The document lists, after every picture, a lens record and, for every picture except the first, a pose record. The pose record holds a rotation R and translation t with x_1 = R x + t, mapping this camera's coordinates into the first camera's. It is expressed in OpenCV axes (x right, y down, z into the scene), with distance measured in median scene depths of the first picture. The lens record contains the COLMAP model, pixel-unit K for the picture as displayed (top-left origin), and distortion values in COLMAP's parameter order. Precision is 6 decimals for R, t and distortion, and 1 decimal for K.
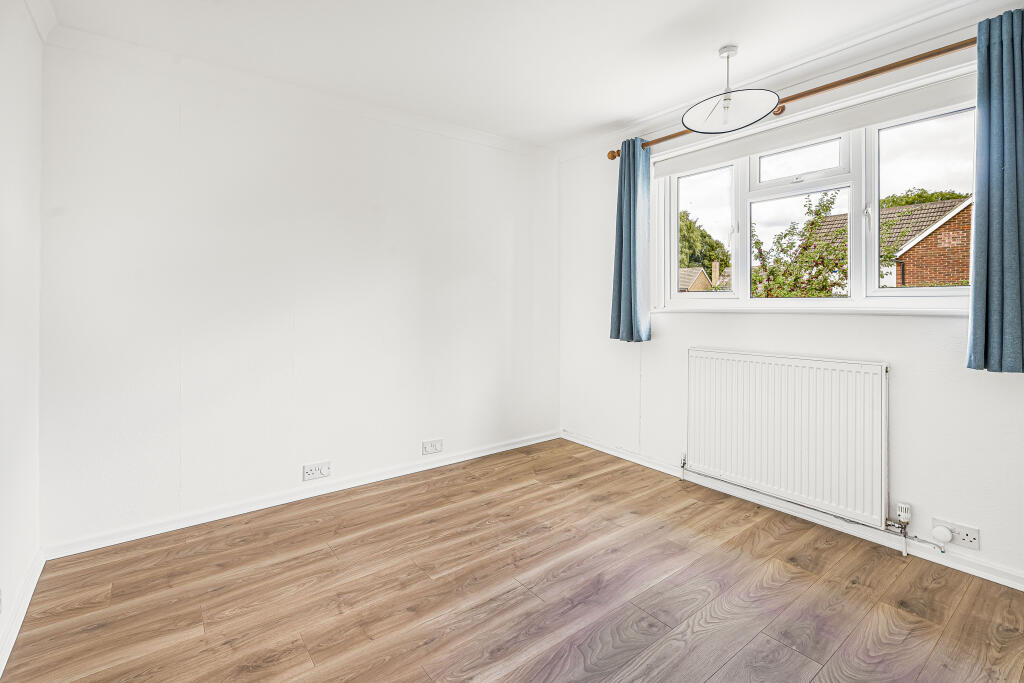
lens RADIAL K [[472.3, 0, 508.5], [0, 472.3, 303.2], [0, 0, 1]] dist [-0.002079, 0.001863]
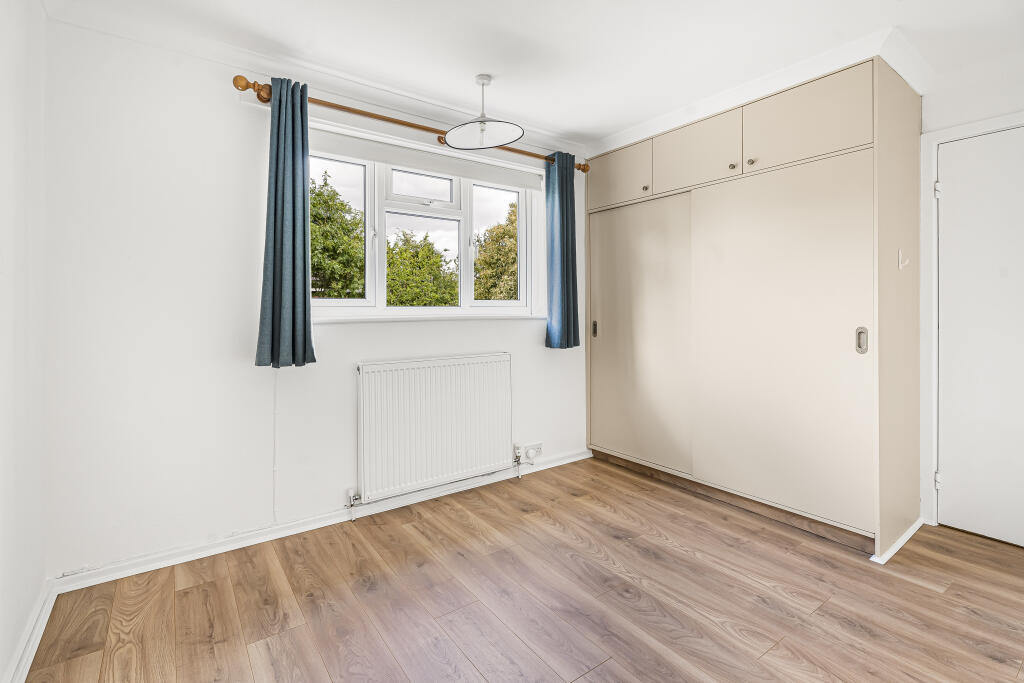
lens RADIAL K [[472.3, 0, 520.5], [0, 472.3, 309.2], [0, 0, 1]] dist [-0.002079, 0.001863]
pose [[0.013963, -0.004723, 0.999891, -0.548672], [-0.000527, 0.999989, 0.004730, -0.010535], [-0.999902, -0.000593, 0.013960, 0.796100]]
